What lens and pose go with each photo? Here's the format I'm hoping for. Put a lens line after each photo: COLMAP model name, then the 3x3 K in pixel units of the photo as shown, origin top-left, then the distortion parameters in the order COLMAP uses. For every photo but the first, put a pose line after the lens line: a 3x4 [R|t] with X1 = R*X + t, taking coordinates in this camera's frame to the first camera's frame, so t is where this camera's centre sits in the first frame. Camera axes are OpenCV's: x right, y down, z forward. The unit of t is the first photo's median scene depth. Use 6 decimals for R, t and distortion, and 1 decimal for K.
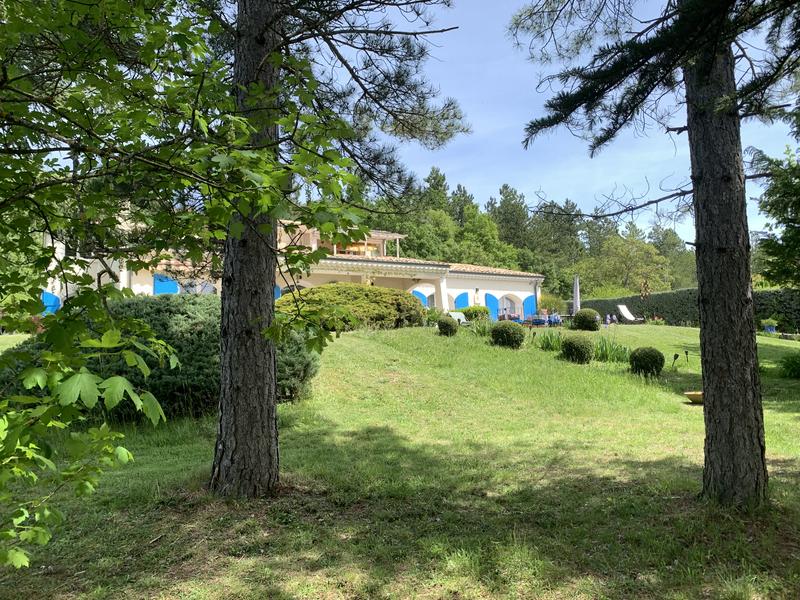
lens RADIAL K [[607.1, 0, 382.9], [0, 607.1, 304.2], [0, 0, 1]] dist [0.129672, -0.258155]
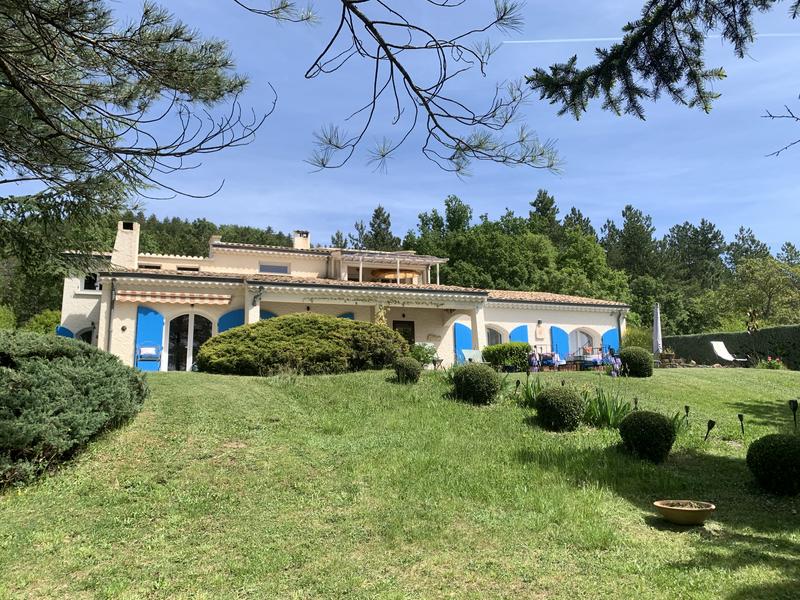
lens RADIAL K [[607.1, 0, 382.9], [0, 607.1, 304.2], [0, 0, 1]] dist [0.129672, -0.258155]
pose [[0.975753, -0.010467, -0.218624, 0.128199], [-0.001489, 0.998515, -0.054451, -0.002203], [0.218870, 0.053456, 0.974289, 0.132567]]
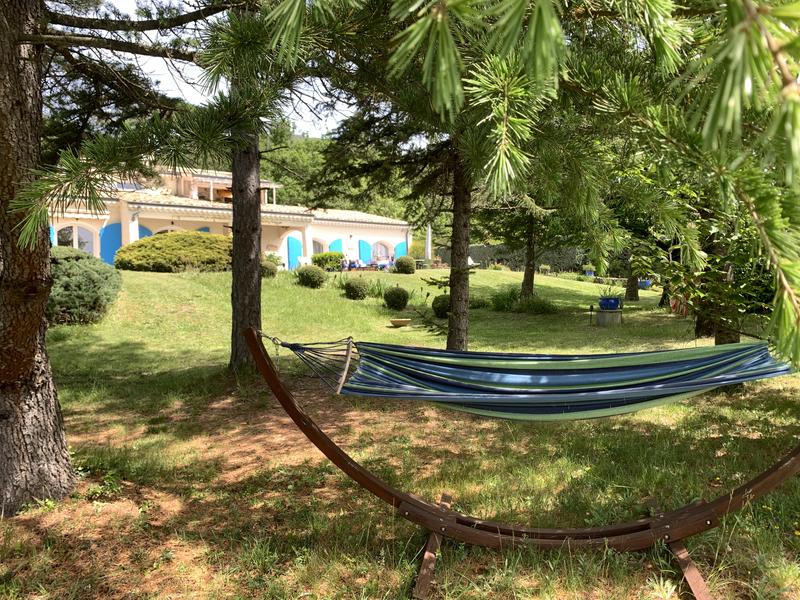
lens RADIAL K [[607.1, 0, 382.9], [0, 607.1, 304.2], [0, 0, 1]] dist [0.129672, -0.258155]
pose [[0.997055, 0.004773, 0.076537, 0.127389], [-0.012125, 0.995318, 0.095887, -0.007465], [-0.075721, -0.096533, 0.992445, -0.120587]]
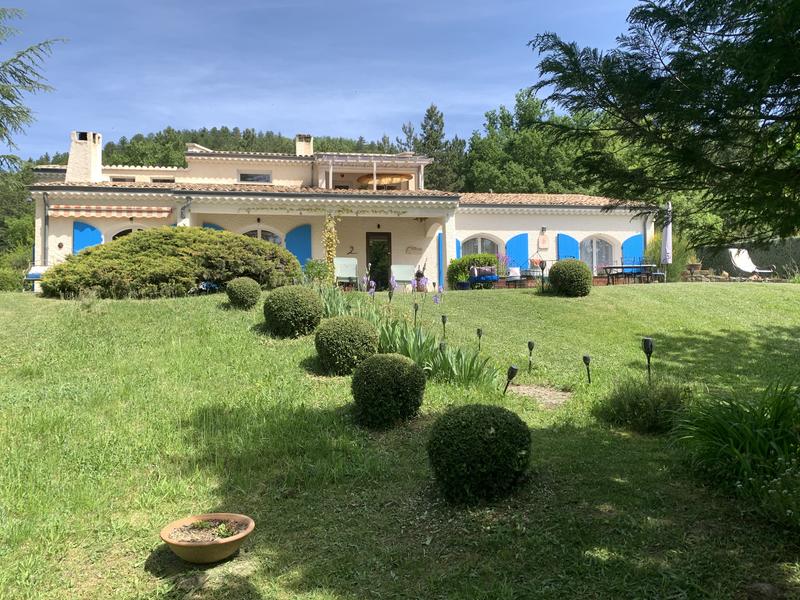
lens RADIAL K [[607.1, 0, 382.9], [0, 607.1, 304.2], [0, 0, 1]] dist [0.129672, -0.258155]
pose [[0.926509, 0.019474, -0.375769, 0.251632], [0.015287, 0.995887, 0.089305, -0.003237], [0.375963, -0.088486, 0.922400, 0.248631]]
